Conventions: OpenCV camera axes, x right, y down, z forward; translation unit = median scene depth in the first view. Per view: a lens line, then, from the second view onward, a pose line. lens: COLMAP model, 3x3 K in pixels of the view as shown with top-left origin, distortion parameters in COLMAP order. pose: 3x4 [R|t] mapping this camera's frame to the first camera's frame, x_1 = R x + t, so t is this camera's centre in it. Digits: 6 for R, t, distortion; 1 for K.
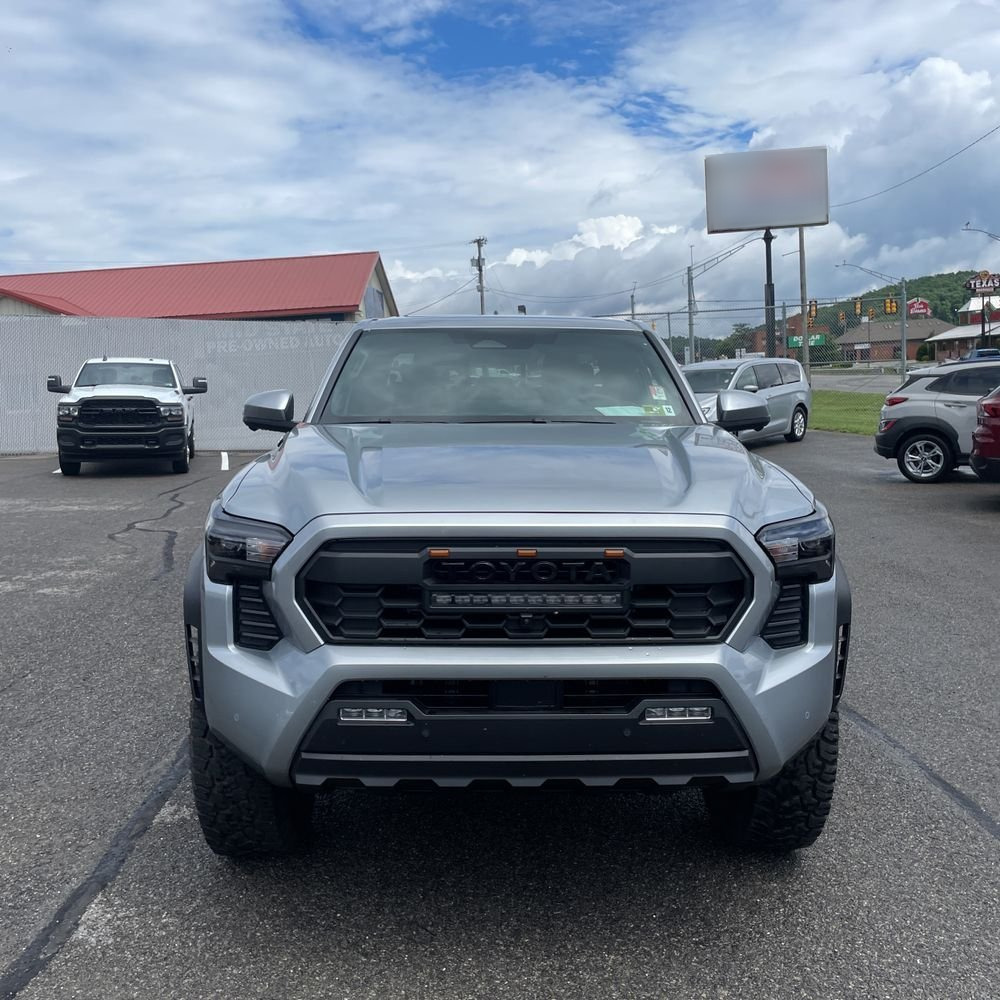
lens RADIAL K [[1067.1, 0, 500.0], [0, 1067.1, 500.0], [0, 0, 1]] dist [0.005889, 0.021842]
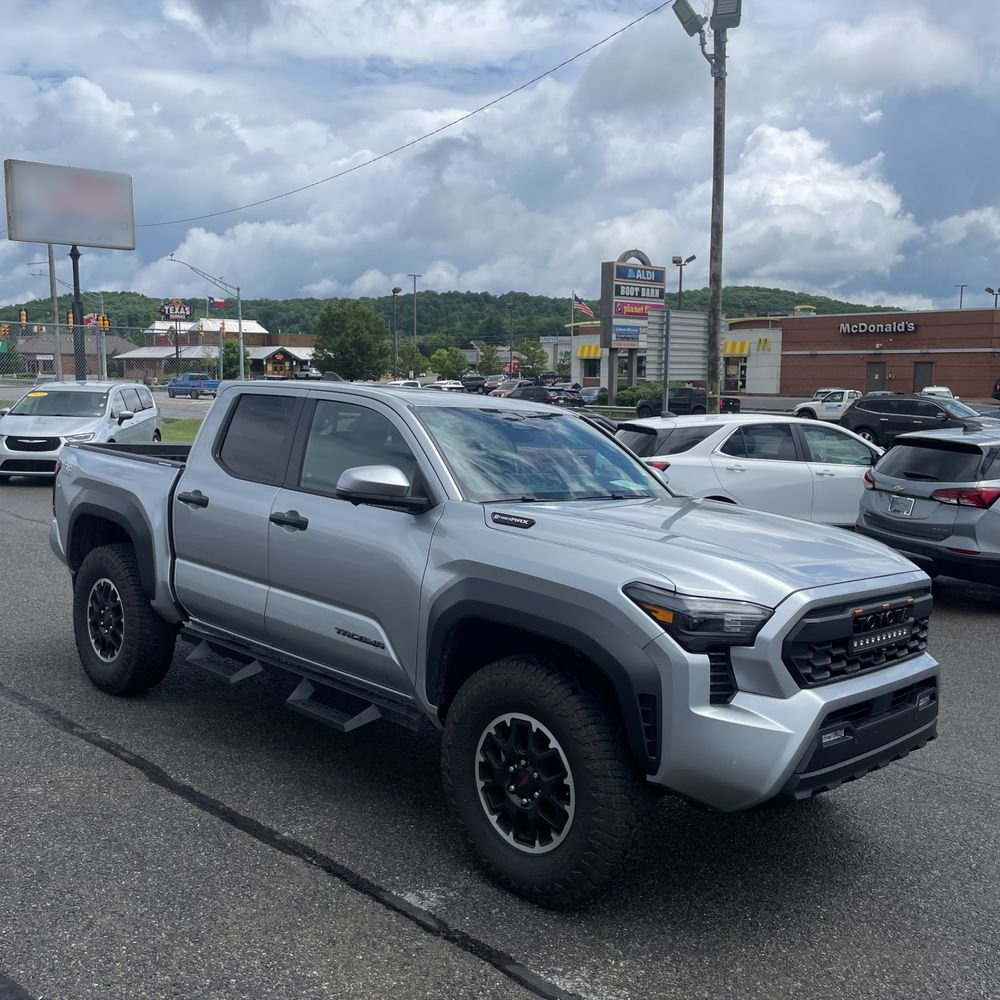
lens RADIAL K [[1027.6, 0, 512.2], [0, 1027.6, 527.0], [0, 0, 1]] dist [0.063484, -0.089078]
pose [[0.714548, -0.038167, 0.698545, -0.219863], [0.025823, 0.999269, 0.028184, -0.018438], [-0.699110, -0.002100, 0.715011, 0.058612]]
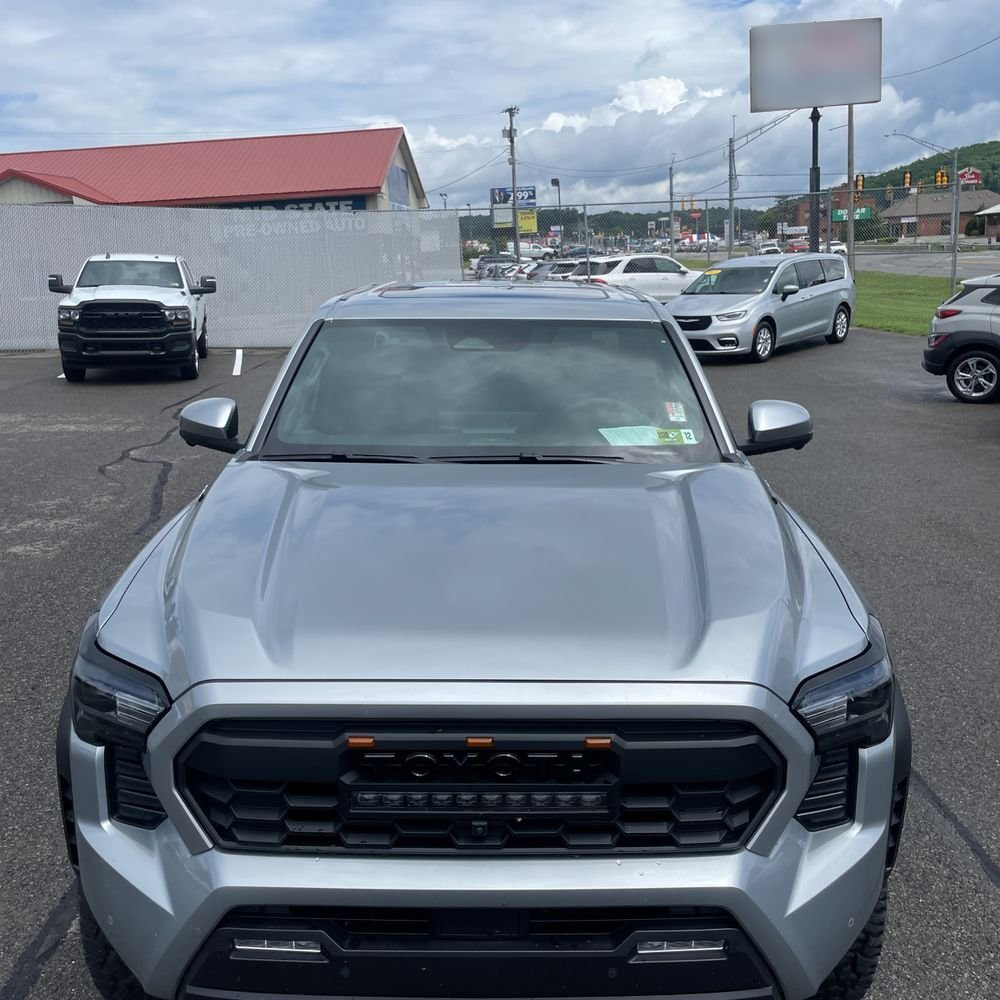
lens RADIAL K [[1062.6, 0, 512.6], [0, 1062.6, 485.9], [0, 0, 1]] dist [0.018032, -0.026968]
pose [[0.999756, 0.009347, -0.020029, 0.010269], [-0.007152, 0.994235, 0.106987, -0.034483], [0.020913, -0.106818, 0.994059, 0.047928]]
